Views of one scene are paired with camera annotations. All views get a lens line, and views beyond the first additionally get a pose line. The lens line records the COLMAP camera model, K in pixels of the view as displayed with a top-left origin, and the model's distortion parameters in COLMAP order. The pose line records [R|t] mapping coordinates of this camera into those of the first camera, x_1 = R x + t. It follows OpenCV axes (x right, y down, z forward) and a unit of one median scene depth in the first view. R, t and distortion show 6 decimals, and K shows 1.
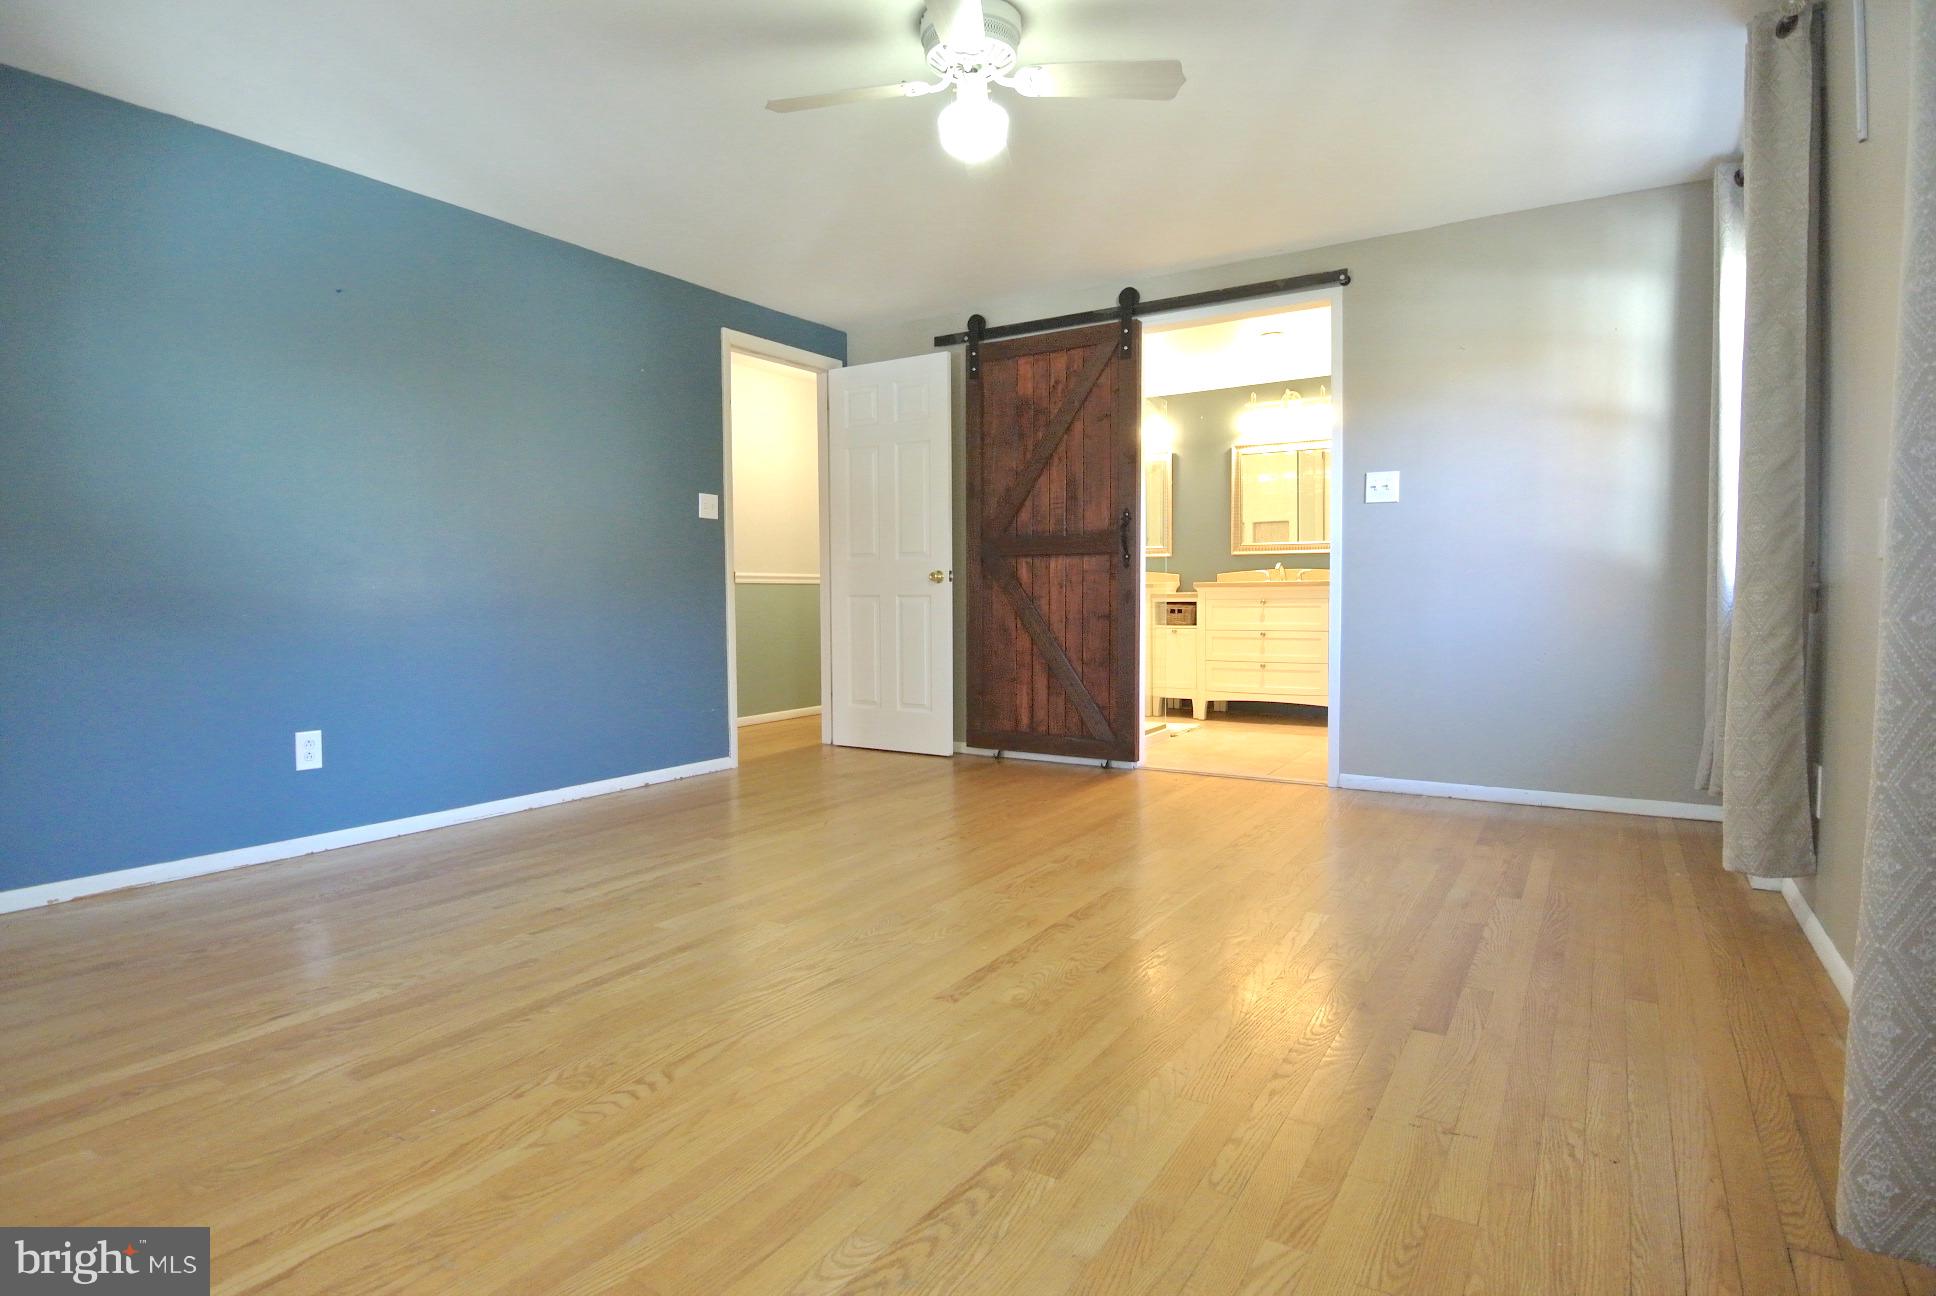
lens RADIAL K [[1019.7, 0, 956.6], [0, 1019.7, 638.4], [0, 0, 1]] dist [-0.024224, -0.001764]
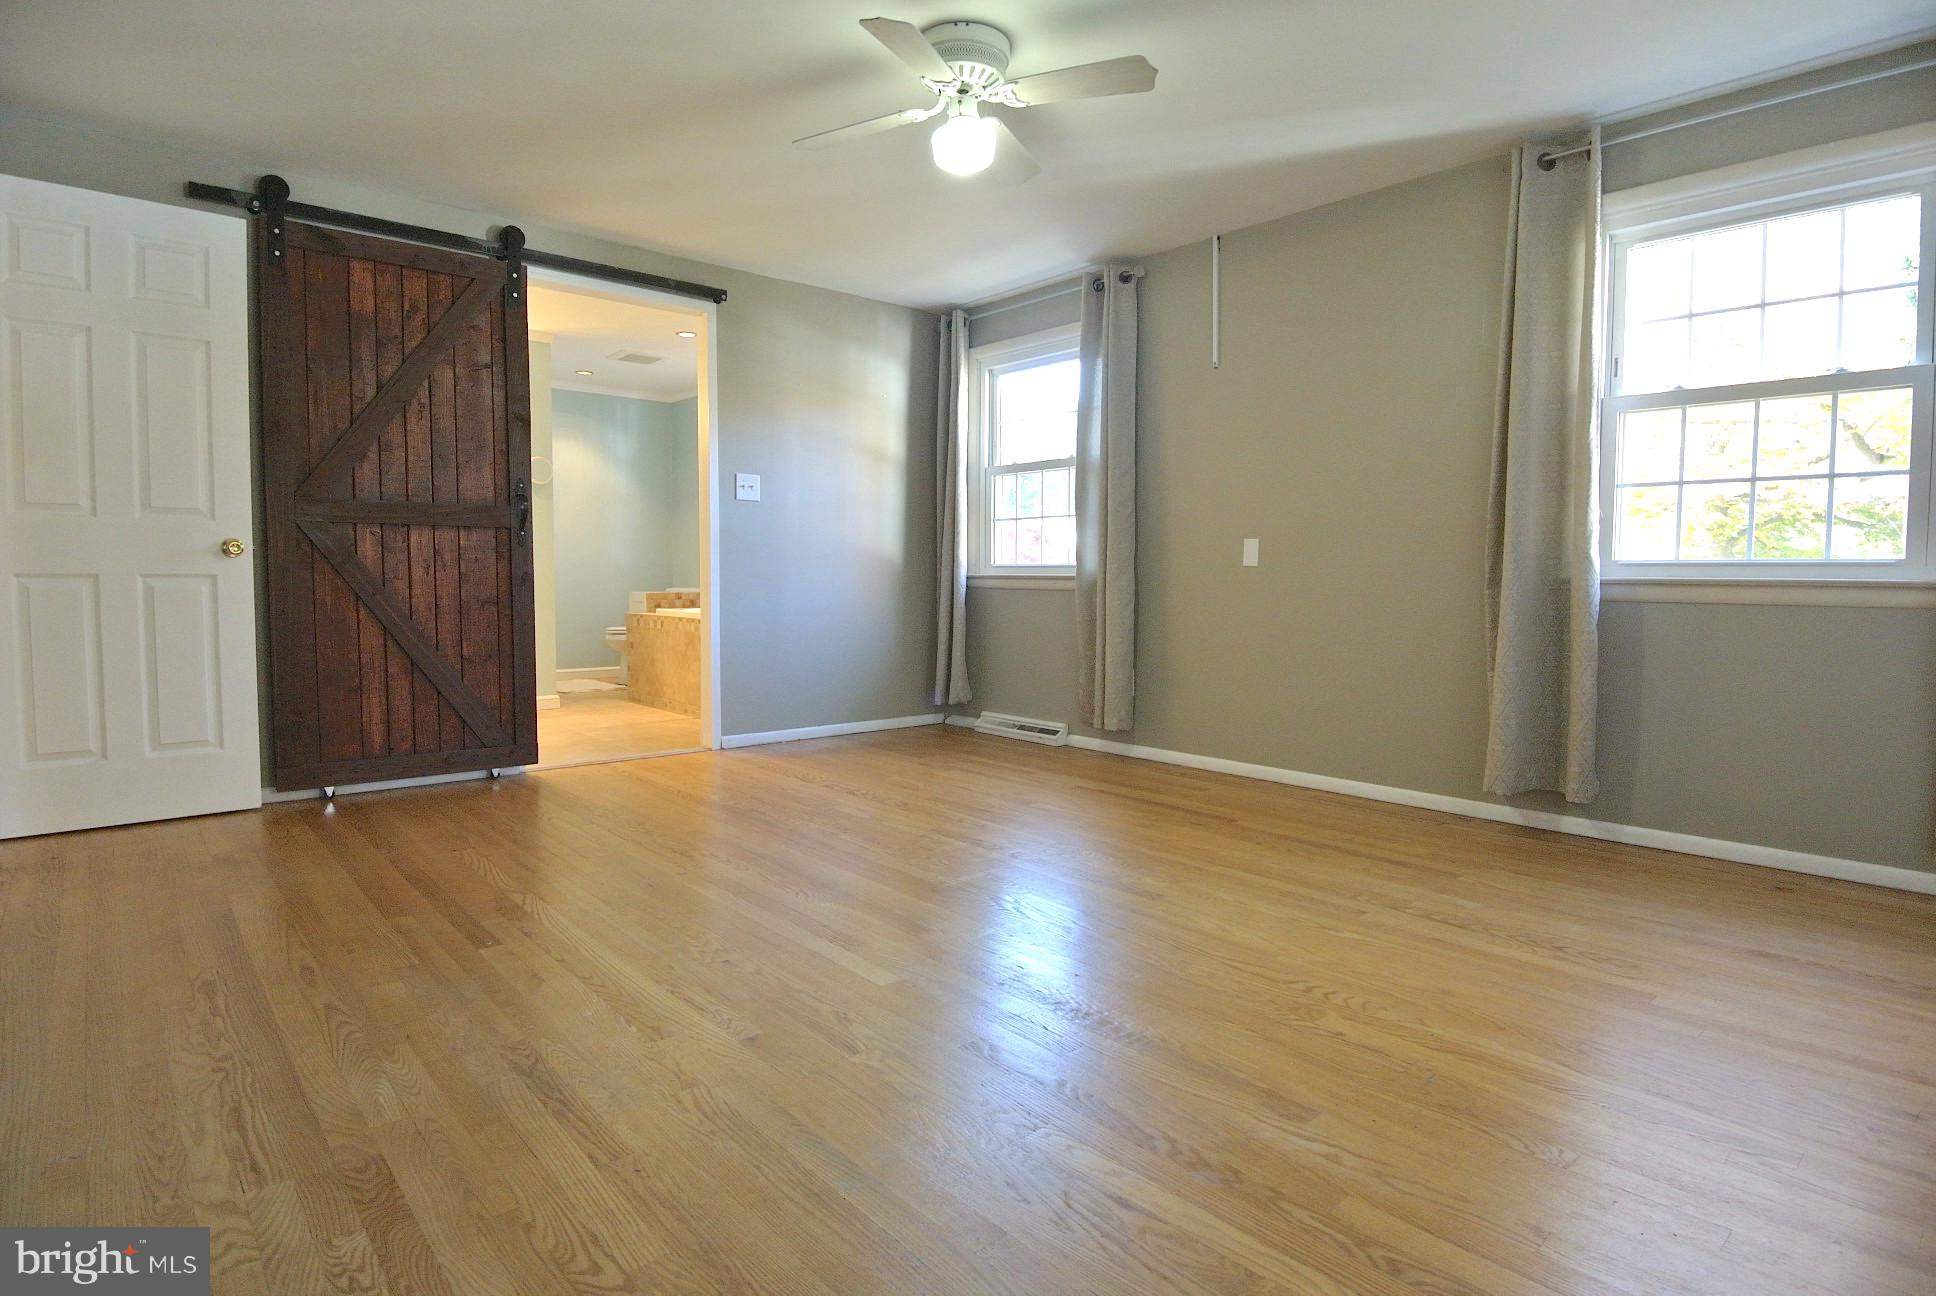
lens RADIAL K [[1019.7, 0, 956.6], [0, 1019.7, 638.4], [0, 0, 1]] dist [-0.024224, -0.001764]
pose [[0.279297, -0.047067, 0.959051, -0.579465], [0.032589, 0.998687, 0.039522, -0.012170], [-0.959652, 0.020216, 0.280464, 0.396082]]
